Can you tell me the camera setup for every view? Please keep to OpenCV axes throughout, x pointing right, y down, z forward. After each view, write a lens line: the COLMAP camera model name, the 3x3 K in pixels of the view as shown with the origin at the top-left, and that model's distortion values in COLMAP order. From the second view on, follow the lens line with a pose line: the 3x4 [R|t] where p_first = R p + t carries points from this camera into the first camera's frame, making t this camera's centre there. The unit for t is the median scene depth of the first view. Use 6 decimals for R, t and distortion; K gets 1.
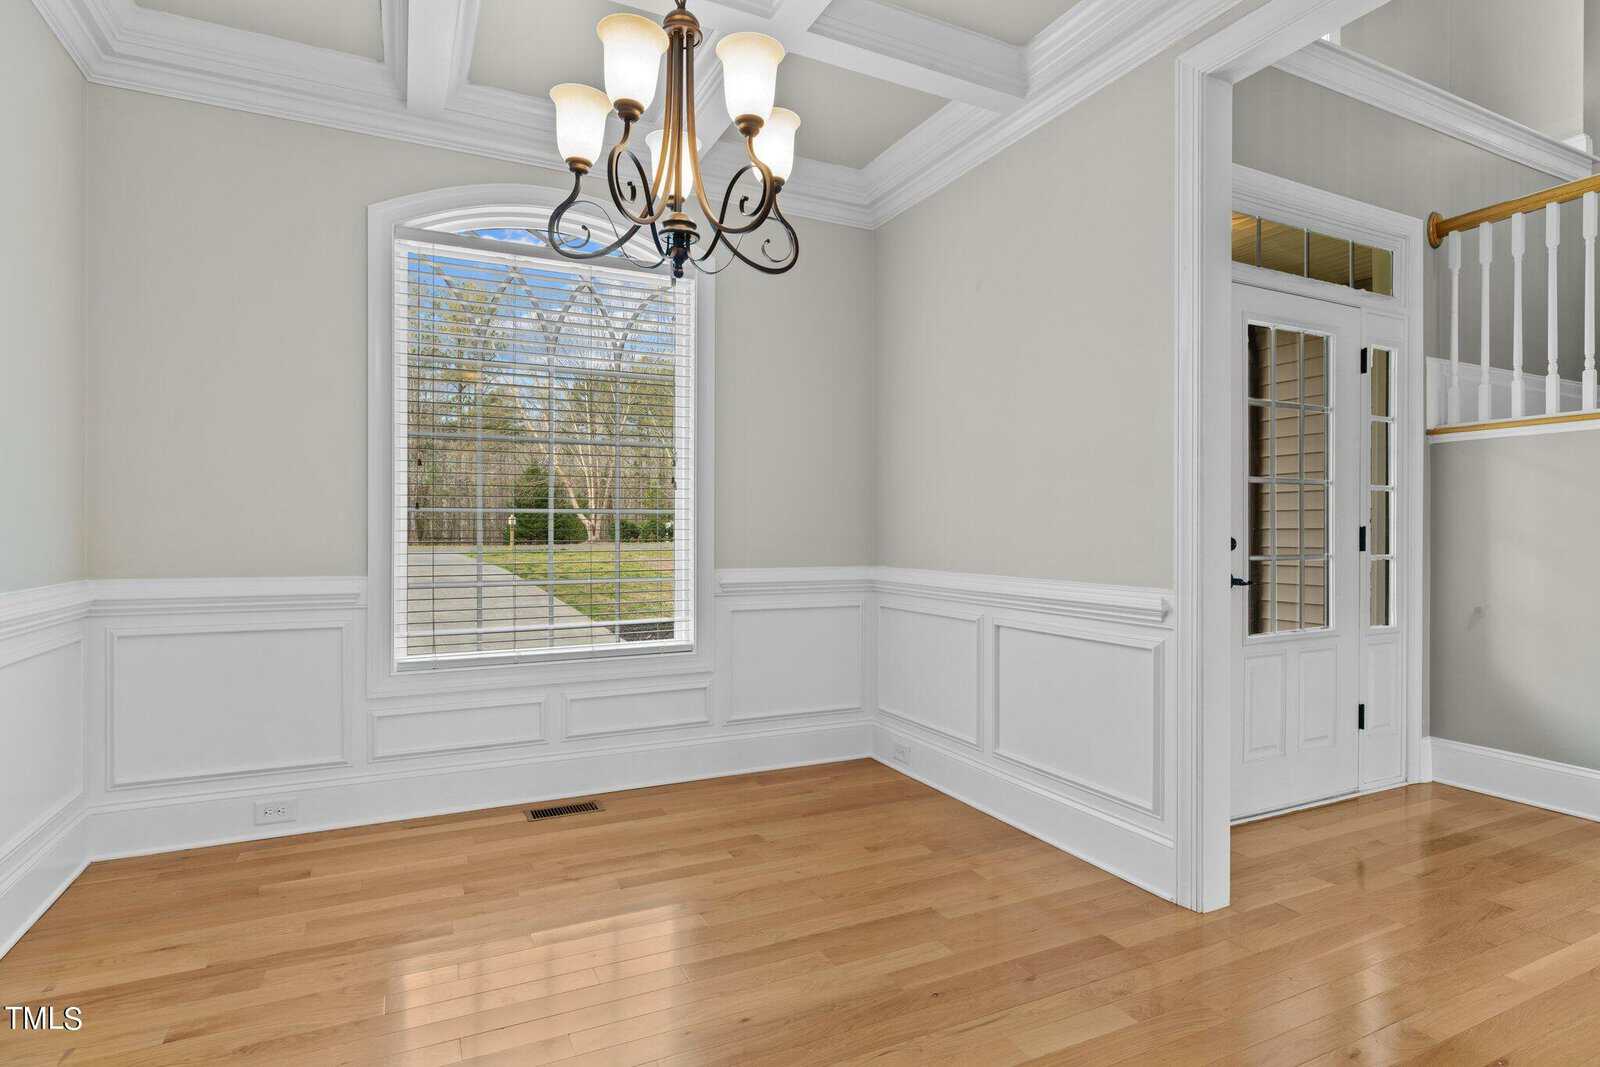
lens RADIAL K [[834.4, 0, 800.2], [0, 834.4, 510.6], [0, 0, 1]] dist [0.001731, 0.000373]
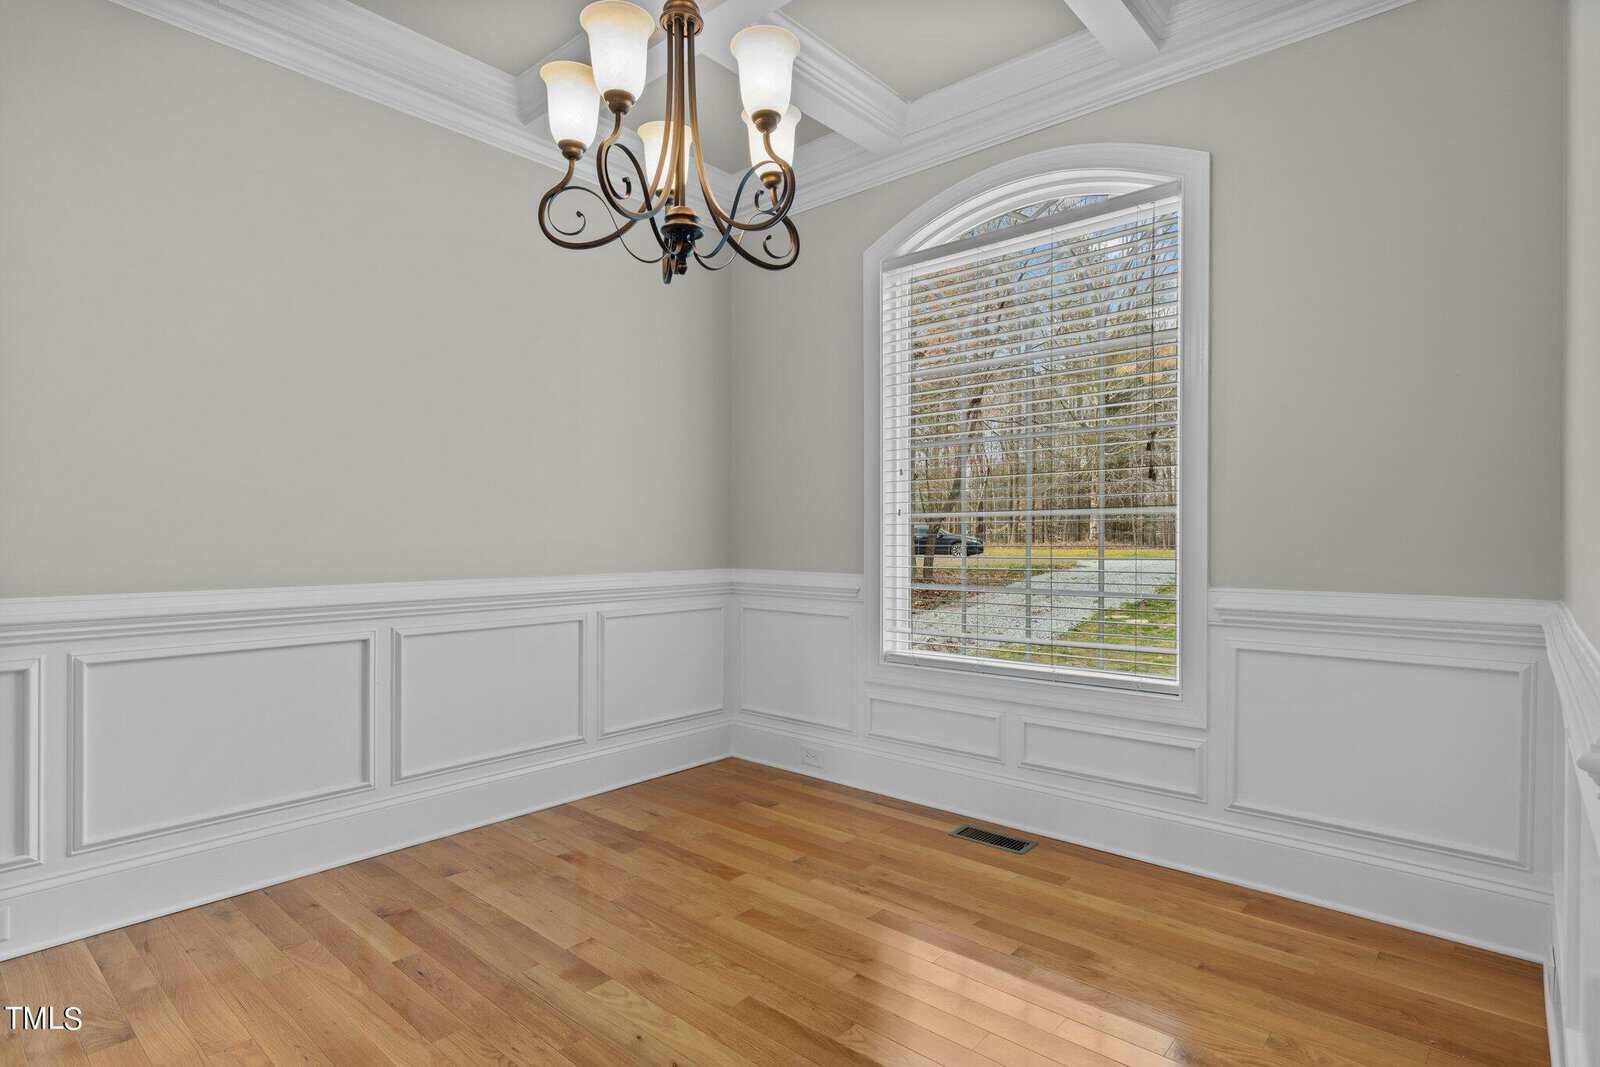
lens RADIAL K [[809.3, 0, 800.0], [0, 809.3, 533.5], [0, 0, 1]] dist [0.000223, 0.000162]
pose [[0.392885, -0.010609, -0.919526, 0.496219], [0.015760, 0.999864, -0.004802, 0.027086], [0.919453, -0.012605, 0.392999, 0.501835]]
